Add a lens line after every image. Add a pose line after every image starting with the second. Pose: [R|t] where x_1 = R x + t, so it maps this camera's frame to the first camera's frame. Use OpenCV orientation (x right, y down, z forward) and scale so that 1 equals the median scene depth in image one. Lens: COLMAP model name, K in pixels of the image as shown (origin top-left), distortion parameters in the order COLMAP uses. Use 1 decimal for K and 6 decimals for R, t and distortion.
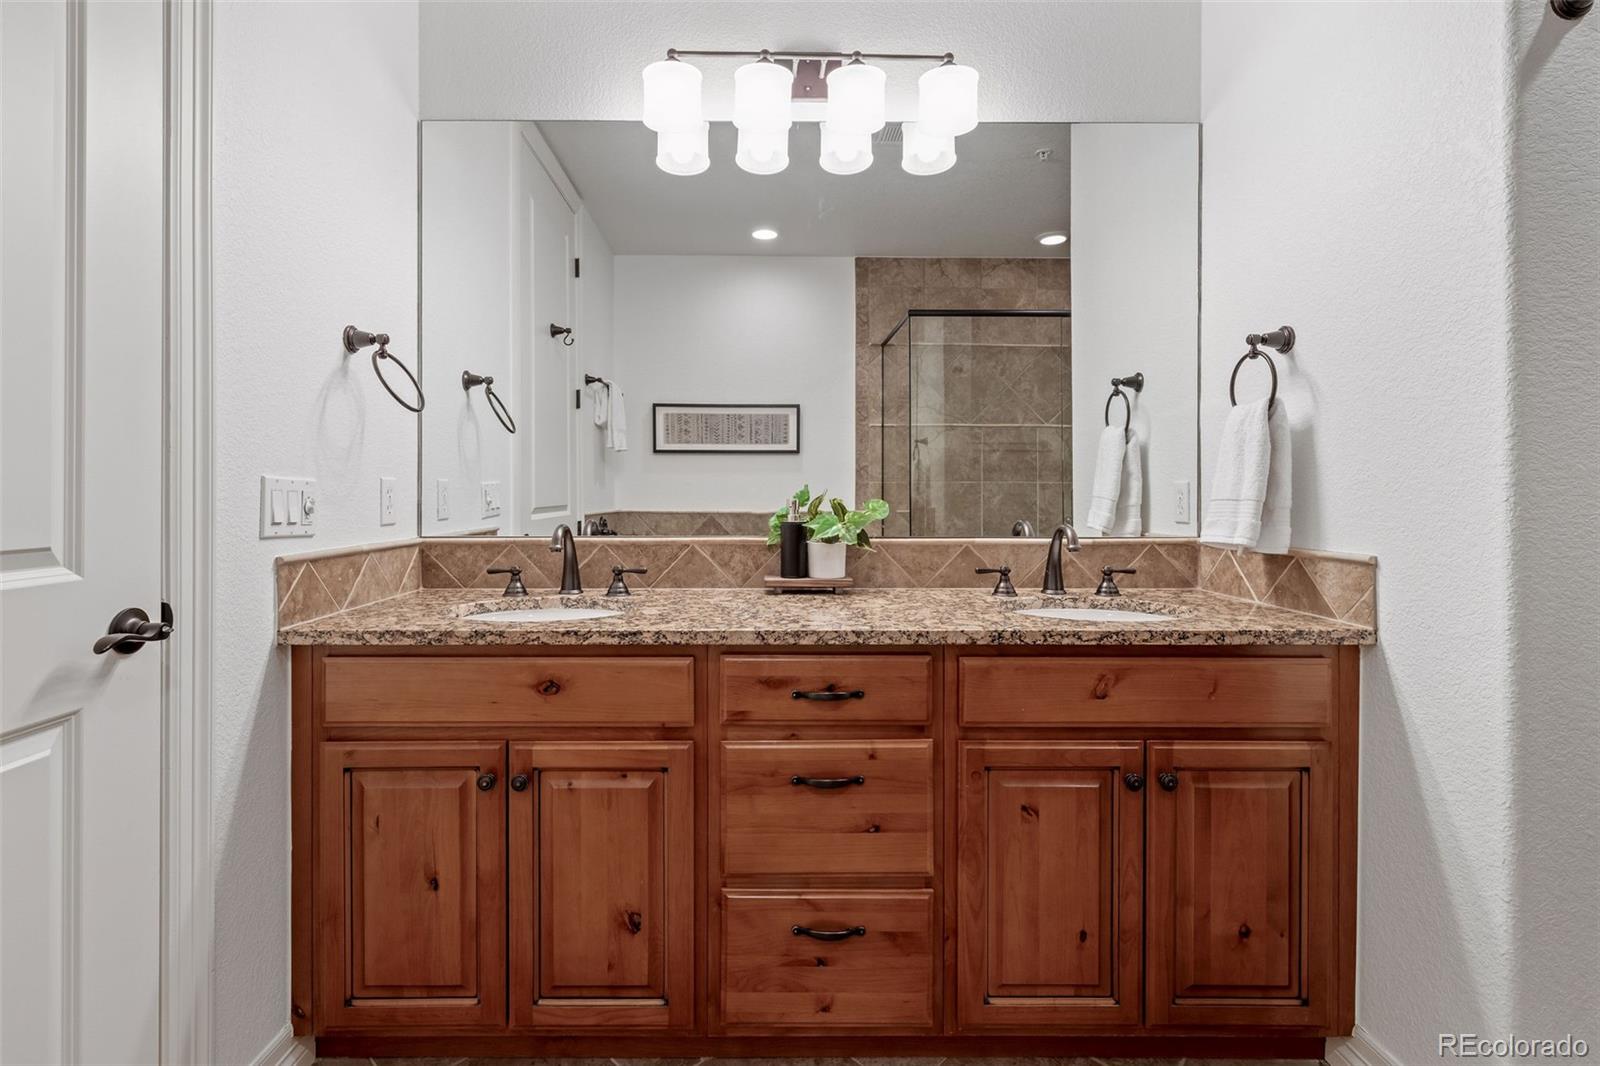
lens RADIAL K [[761.0, 0, 755.4], [0, 761.0, 495.1], [0, 0, 1]] dist [0.002009, 0.000854]
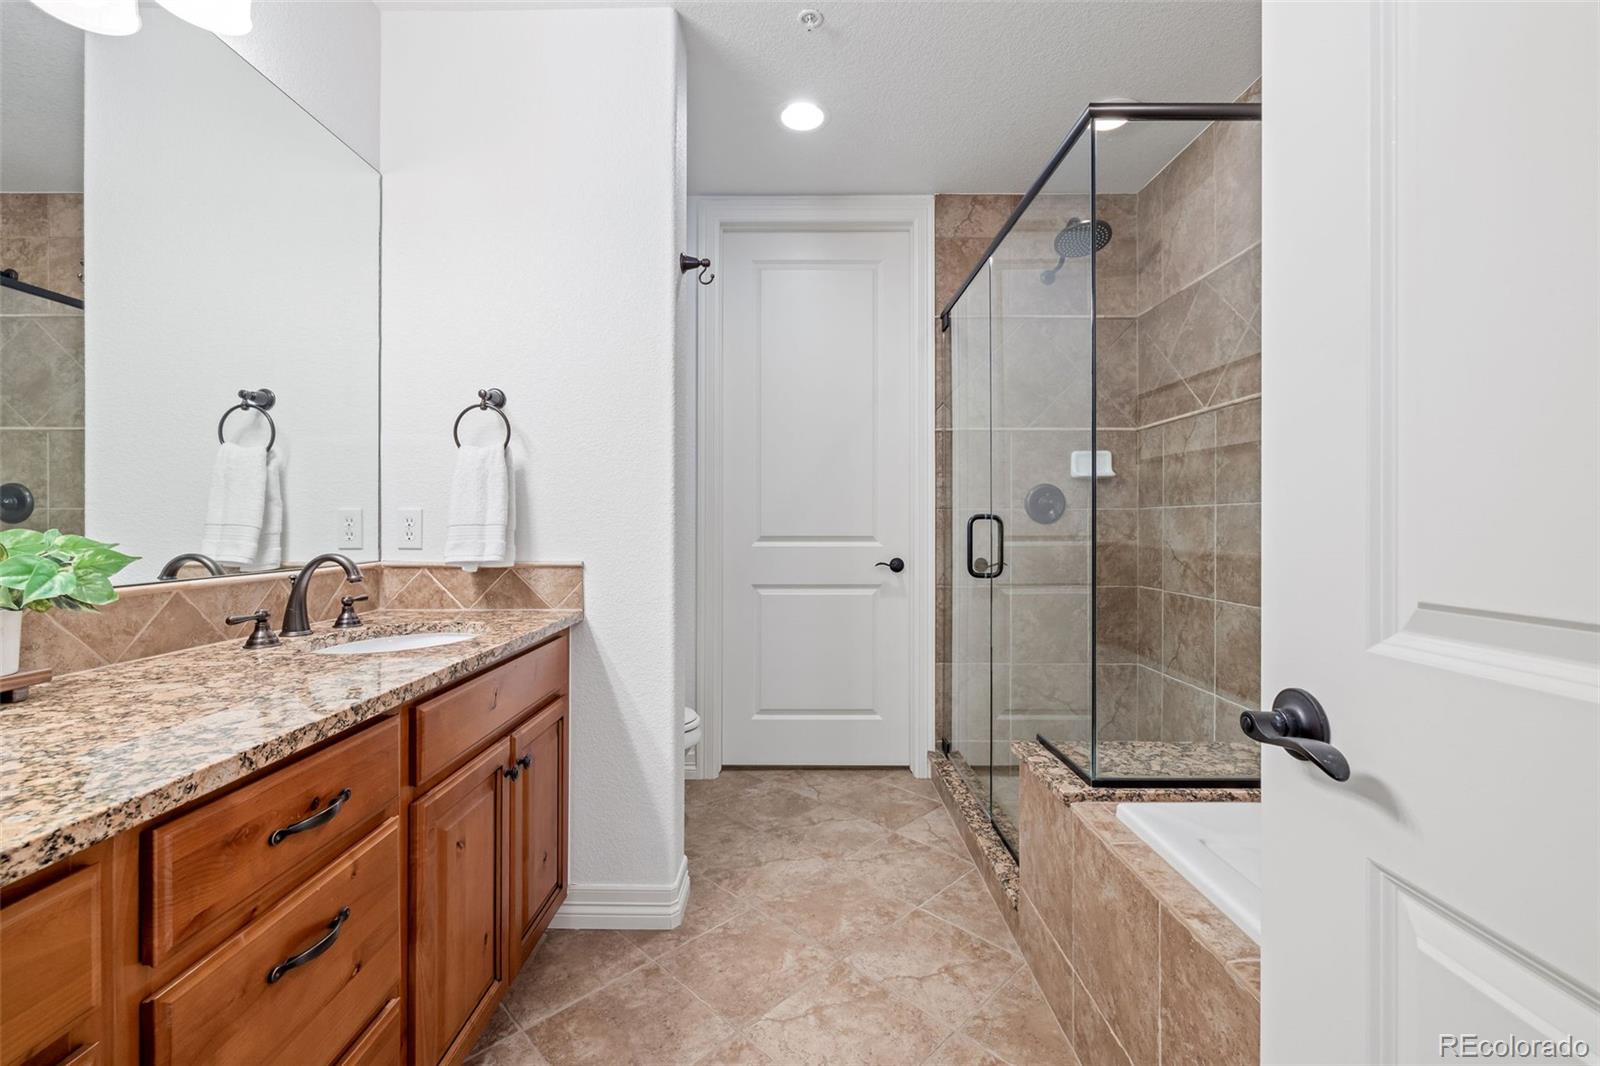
lens RADIAL K [[677.4, 0, 800.8], [0, 677.4, 522.0], [0, 0, 1]] dist [0.003634, 0.000928]
pose [[0.000436, -0.002174, 0.999998, -0.500960], [0.007735, 0.999968, 0.002171, 0.003910], [-0.999970, 0.007734, 0.000452, 0.556032]]
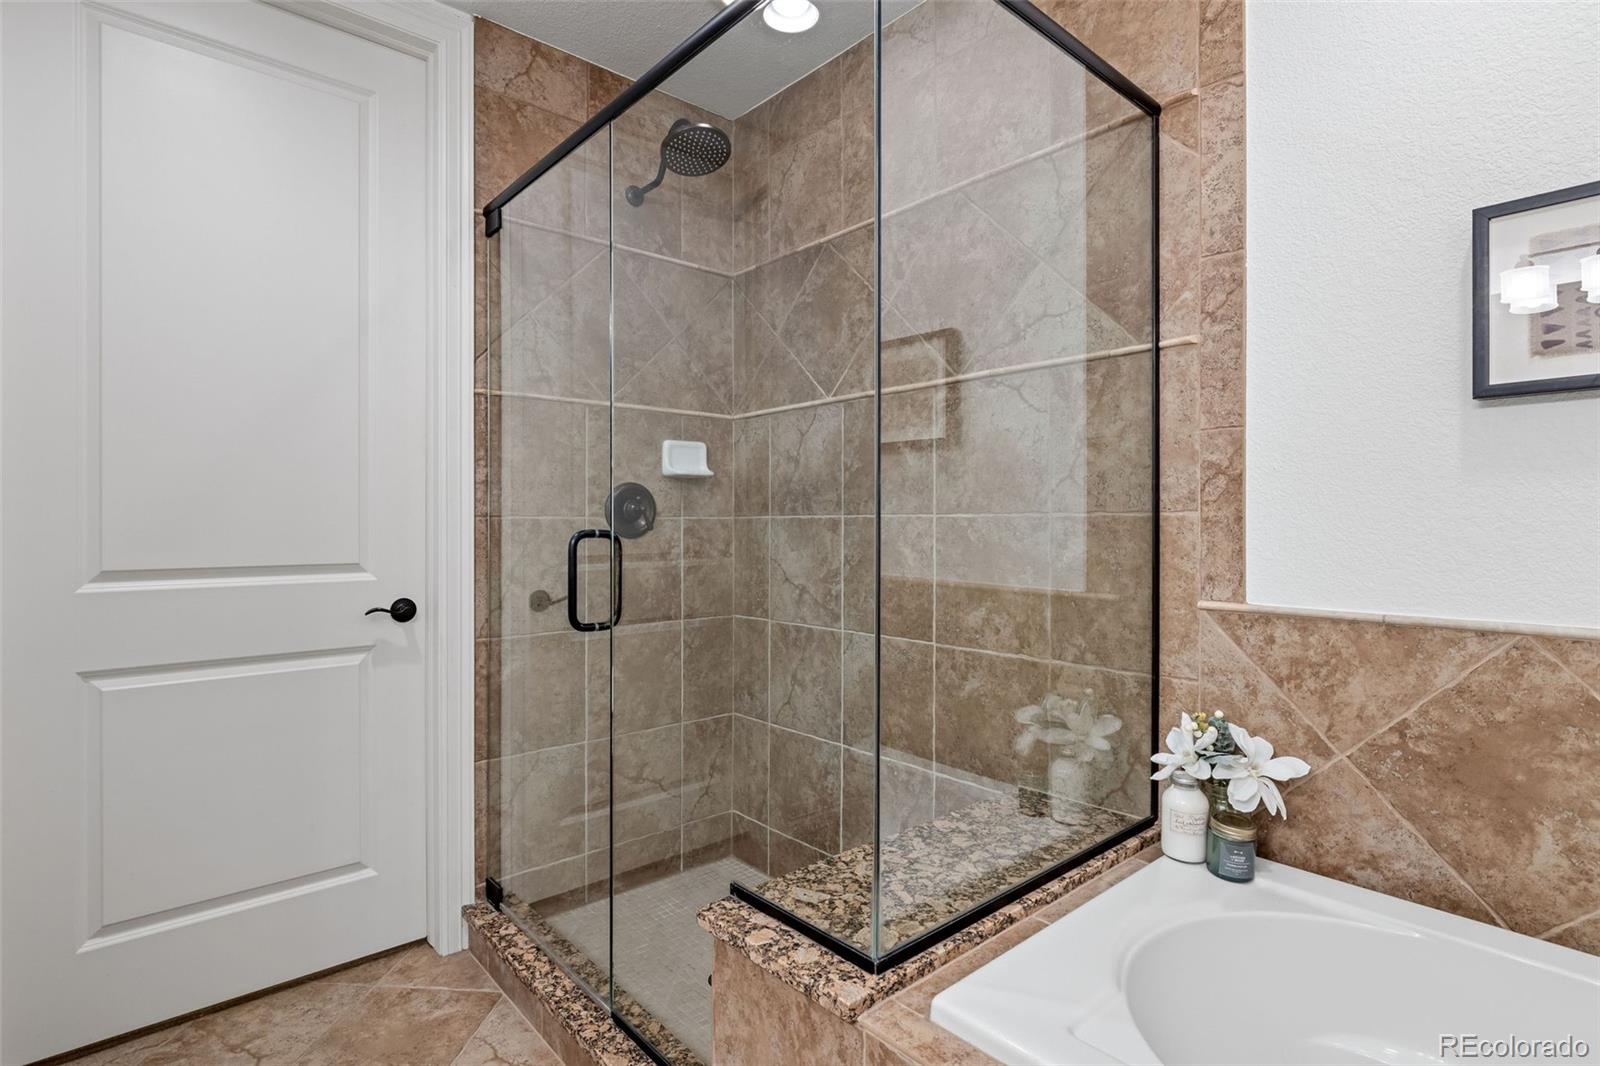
lens RADIAL K [[803.3, 0, 811.1], [0, 803.3, 524.6], [0, 0, 1]] dist [-0.006278, 0.002912]
pose [[-0.652411, -0.003236, 0.757859, -0.018979], [0.004990, 0.999951, 0.008565, -0.024218], [-0.757849, 0.009370, -0.652362, 0.658325]]
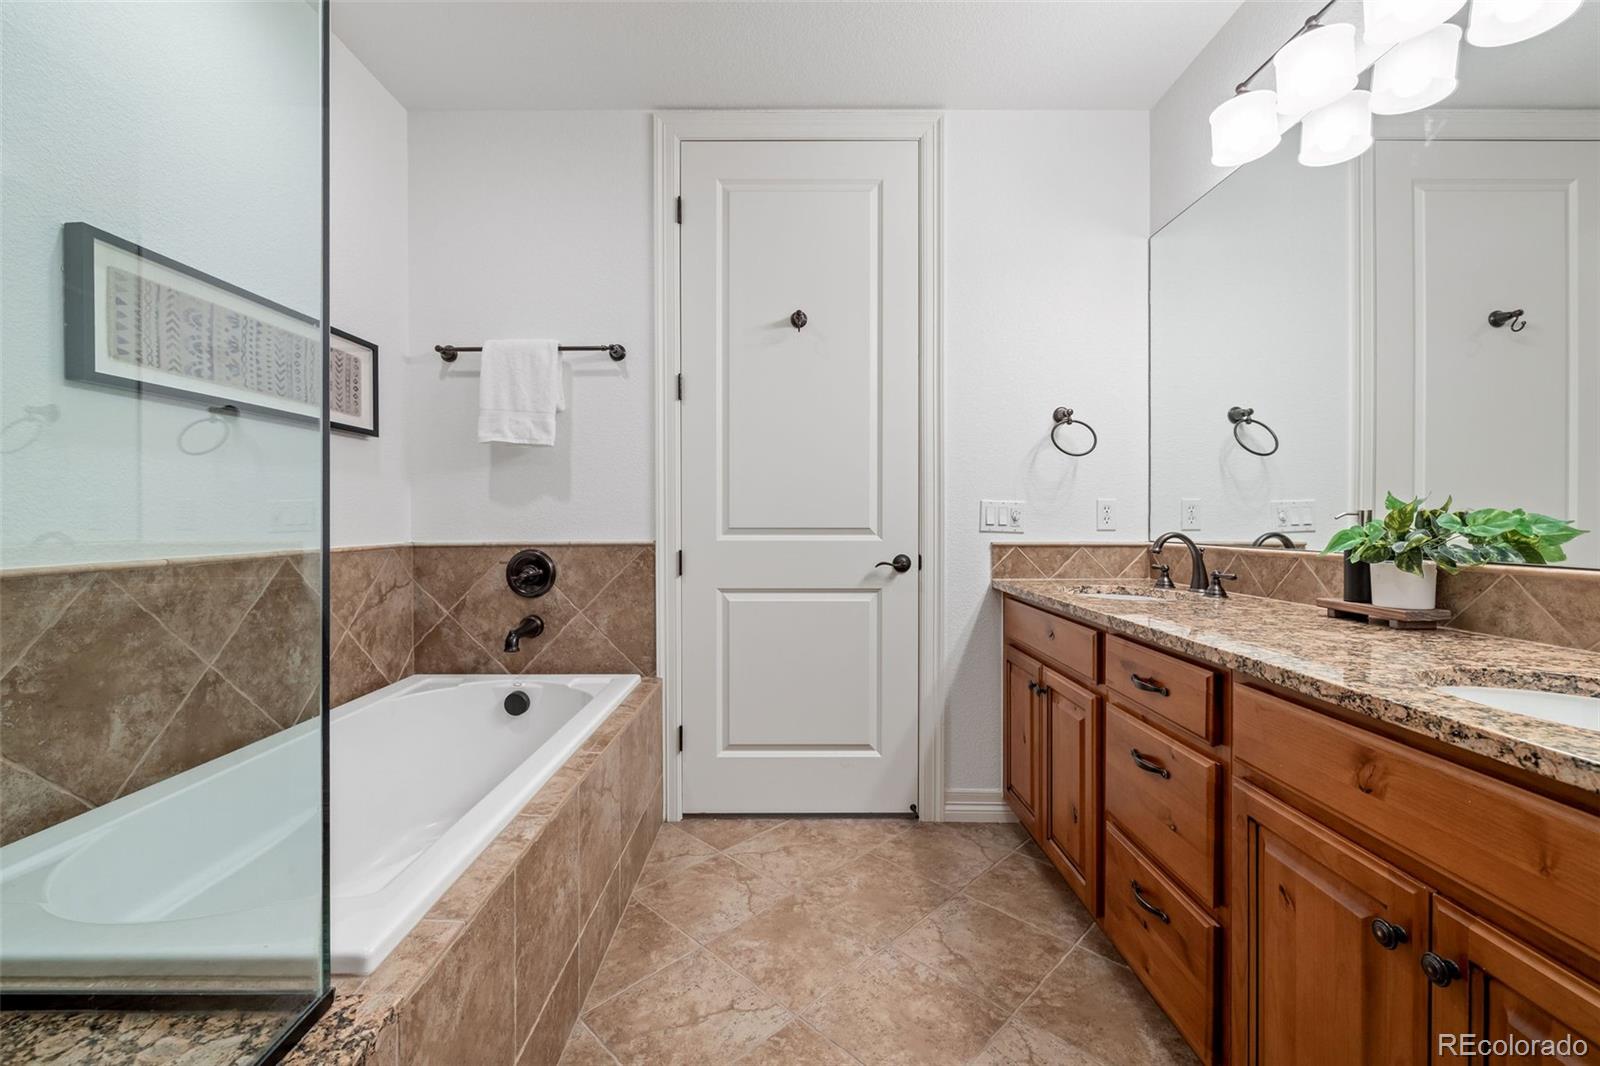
lens RADIAL K [[677.4, 0, 812.5], [0, 677.4, 523.7], [0, 0, 1]] dist [0.003634, 0.000928]
pose [[0.018869, 0.005799, -0.999805, 1.045180], [-0.006016, 0.999966, 0.005686, 0.026259], [0.999804, 0.005908, 0.018903, 0.487392]]
